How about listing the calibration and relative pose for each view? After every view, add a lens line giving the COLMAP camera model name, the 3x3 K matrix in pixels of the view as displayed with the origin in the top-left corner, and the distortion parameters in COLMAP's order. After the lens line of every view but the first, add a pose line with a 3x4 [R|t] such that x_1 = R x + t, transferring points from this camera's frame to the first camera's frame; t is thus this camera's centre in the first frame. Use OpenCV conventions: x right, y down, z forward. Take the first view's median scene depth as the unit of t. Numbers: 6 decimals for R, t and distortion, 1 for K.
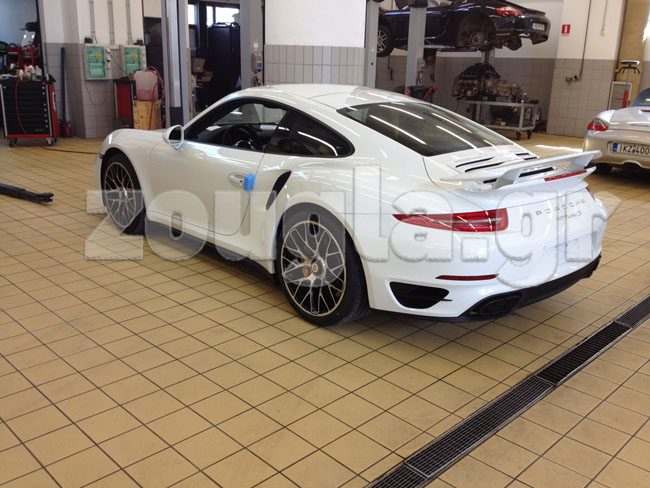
lens RADIAL K [[621.7, 0, 325.0], [0, 621.7, 244.0], [0, 0, 1]] dist [0.186237, -0.361134]
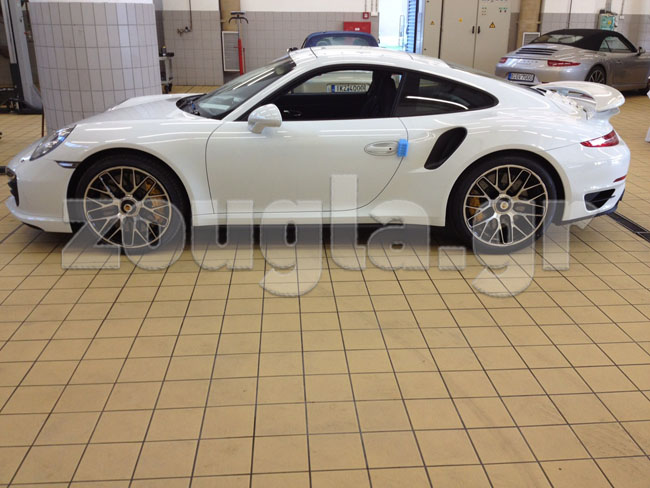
lens RADIAL K [[621.7, 0, 325.0], [0, 621.7, 244.0], [0, 0, 1]] dist [0.186237, -0.361134]
pose [[0.660480, -0.282085, 0.695840, -0.549747], [0.230235, 0.958188, 0.169902, -0.086314], [-0.714673, 0.047990, 0.697811, 0.223069]]
